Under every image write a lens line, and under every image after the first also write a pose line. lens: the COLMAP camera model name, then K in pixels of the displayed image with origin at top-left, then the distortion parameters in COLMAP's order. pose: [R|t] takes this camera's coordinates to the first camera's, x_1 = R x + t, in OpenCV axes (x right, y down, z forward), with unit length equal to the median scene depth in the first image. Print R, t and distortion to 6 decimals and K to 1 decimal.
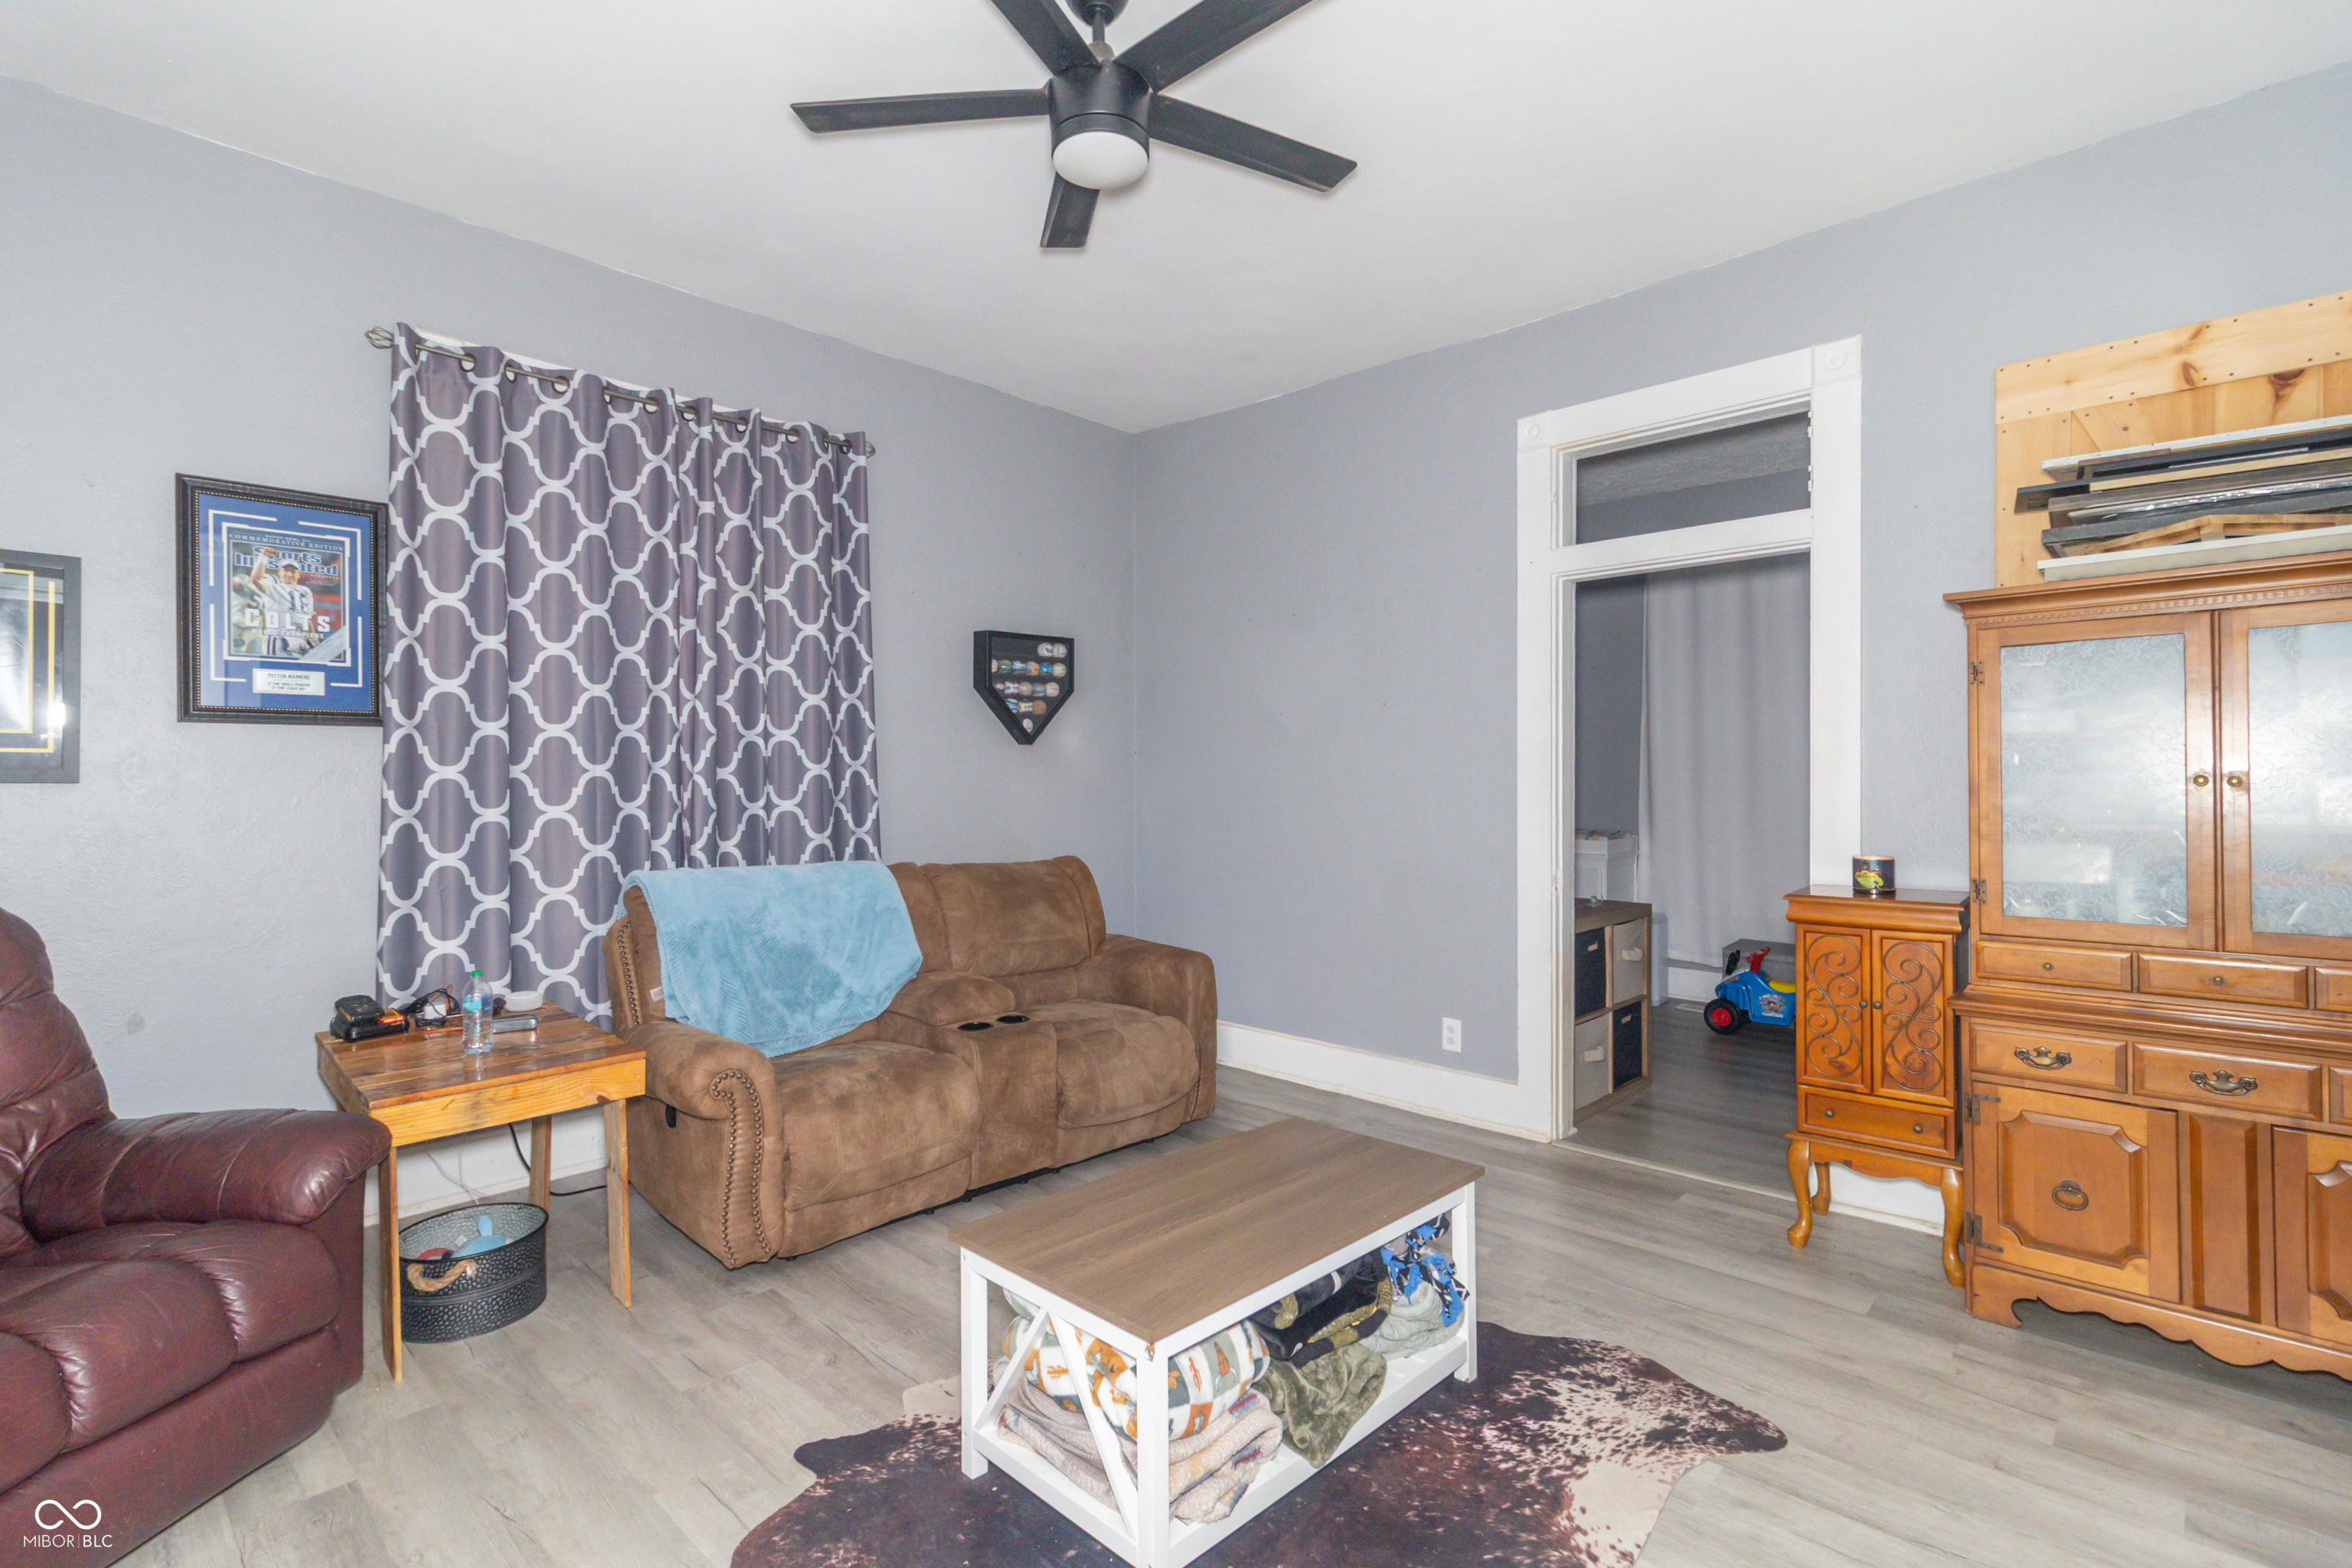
lens RADIAL K [[1115.7, 0, 1128.9], [0, 1115.7, 785.4], [0, 0, 1]] dist [0.001992, 0.000724]
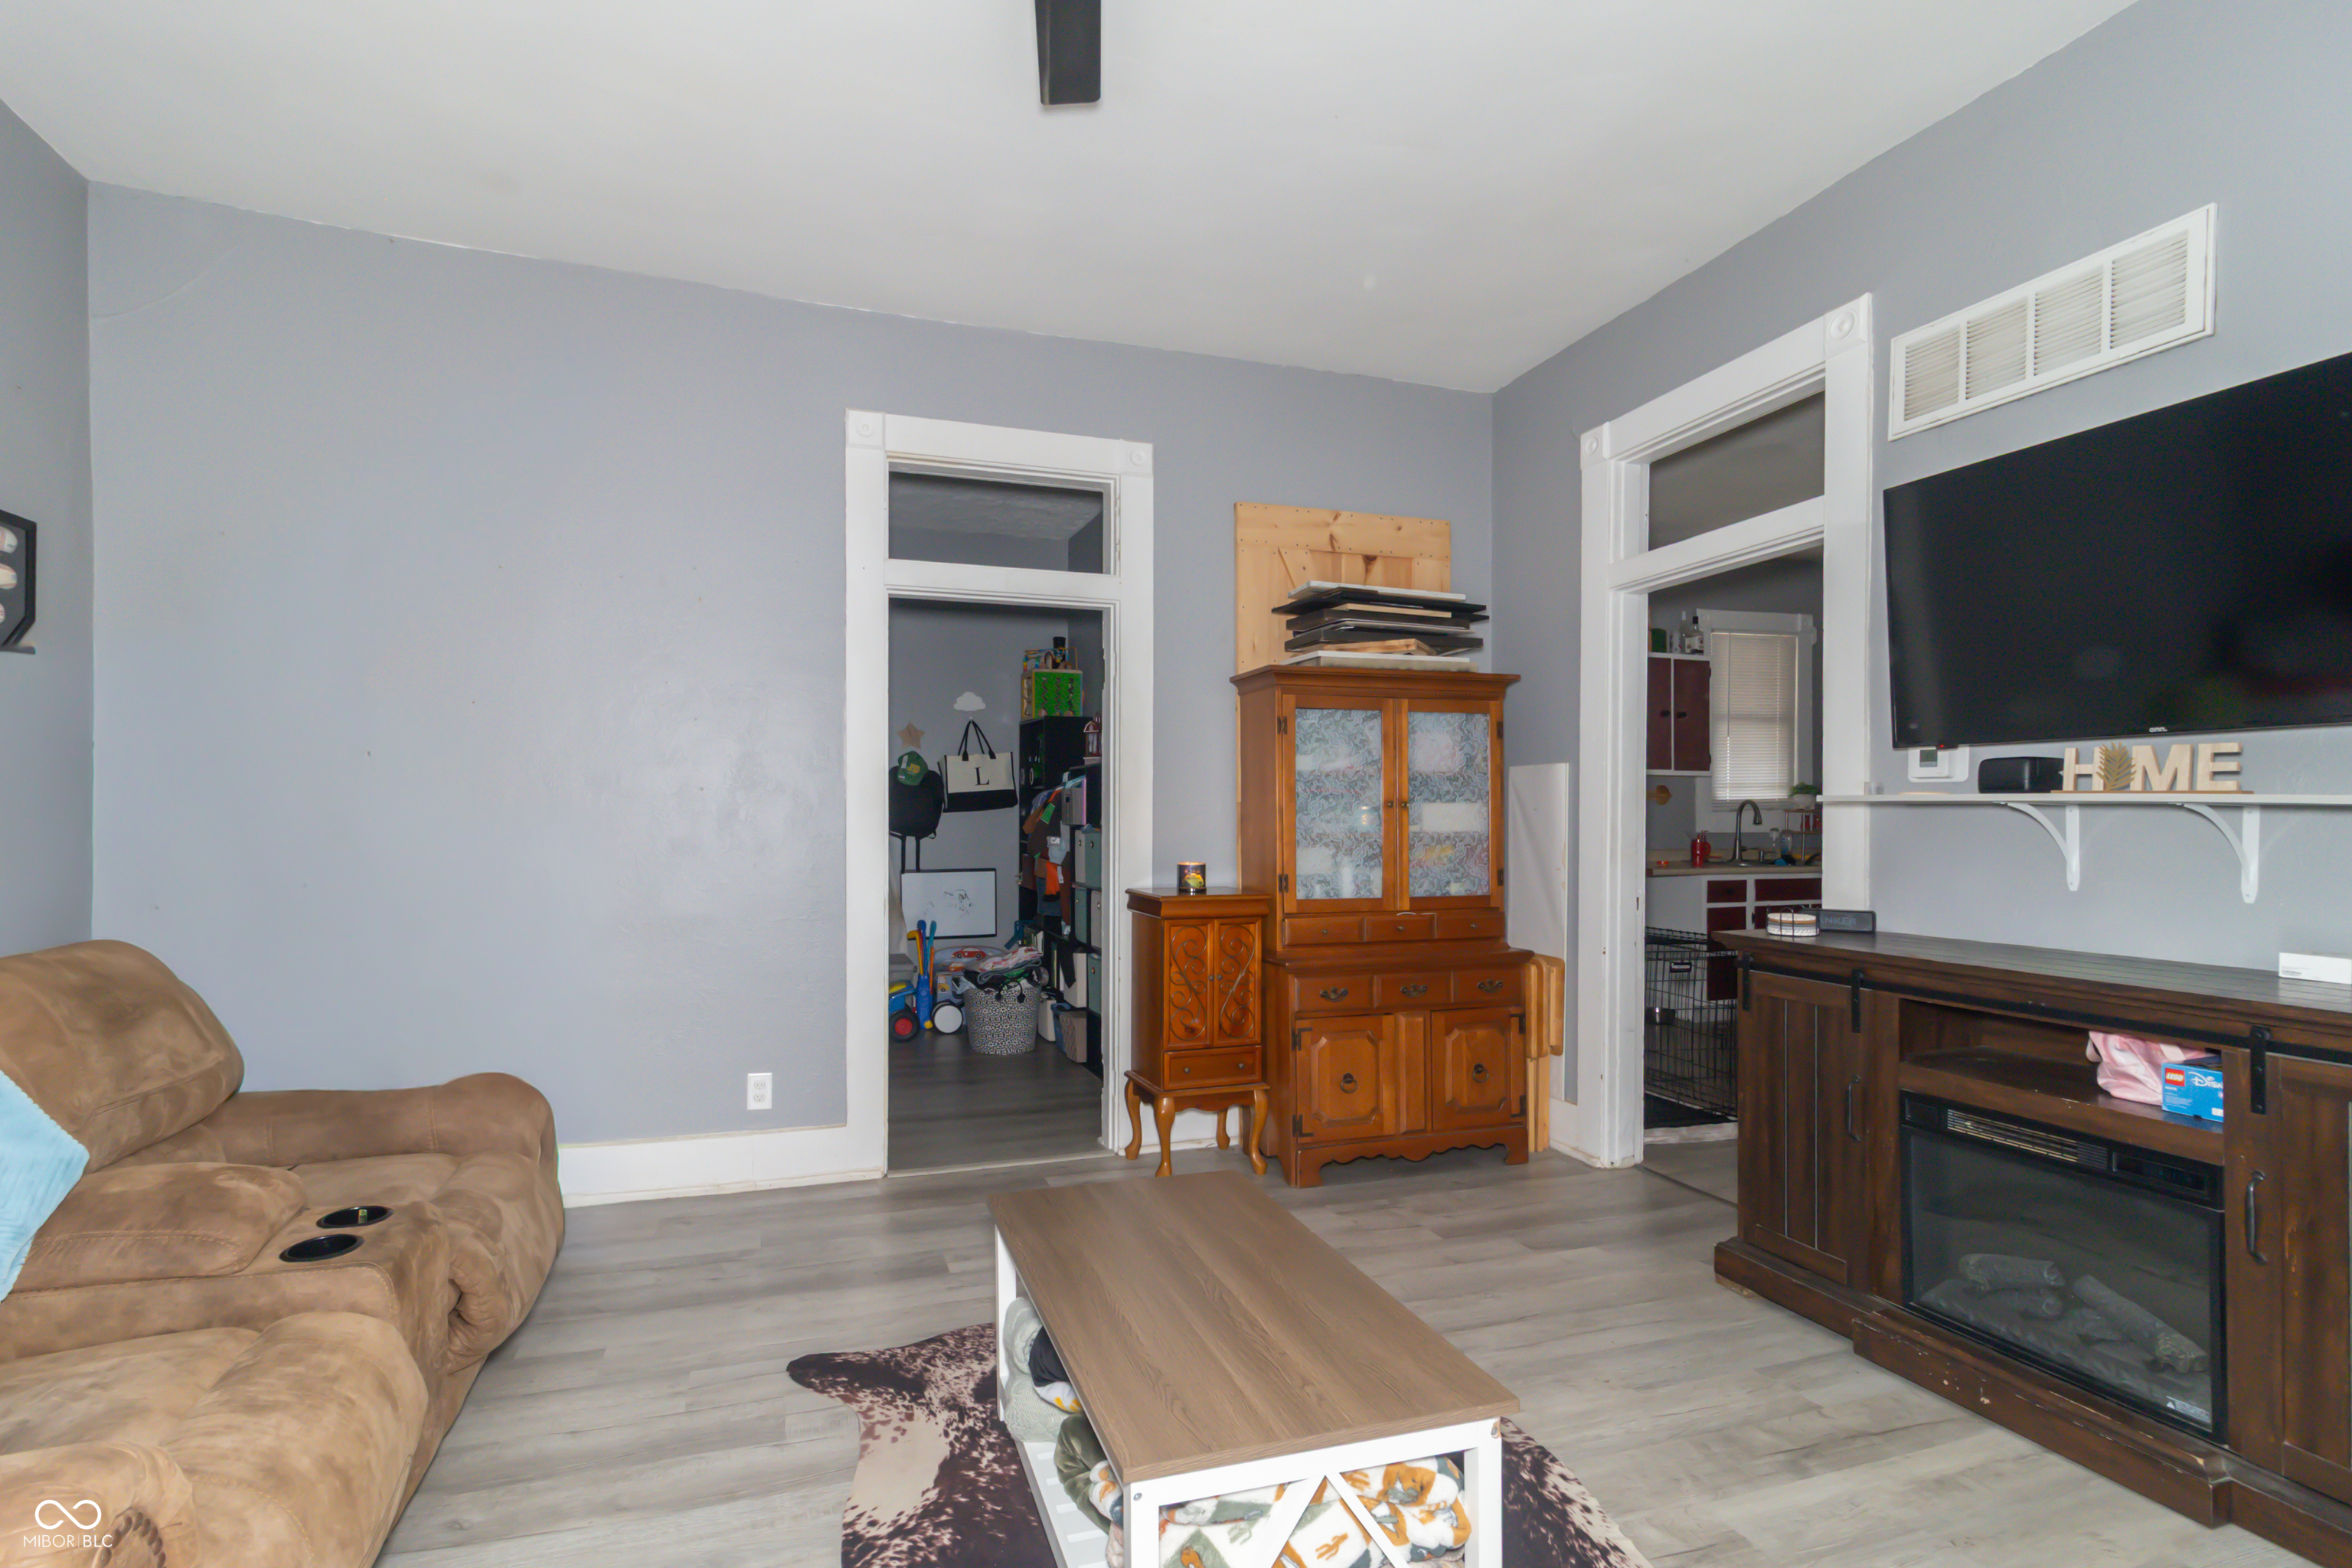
lens RADIAL K [[1115.7, 0, 1120.5], [0, 1115.7, 854.4], [0, 0, 1]] dist [0.001992, 0.000724]
pose [[0.458759, -0.022976, 0.888264, -0.436476], [-0.000607, 0.999657, 0.026171, 0.018070], [-0.888560, -0.012546, 0.458588, 0.431167]]
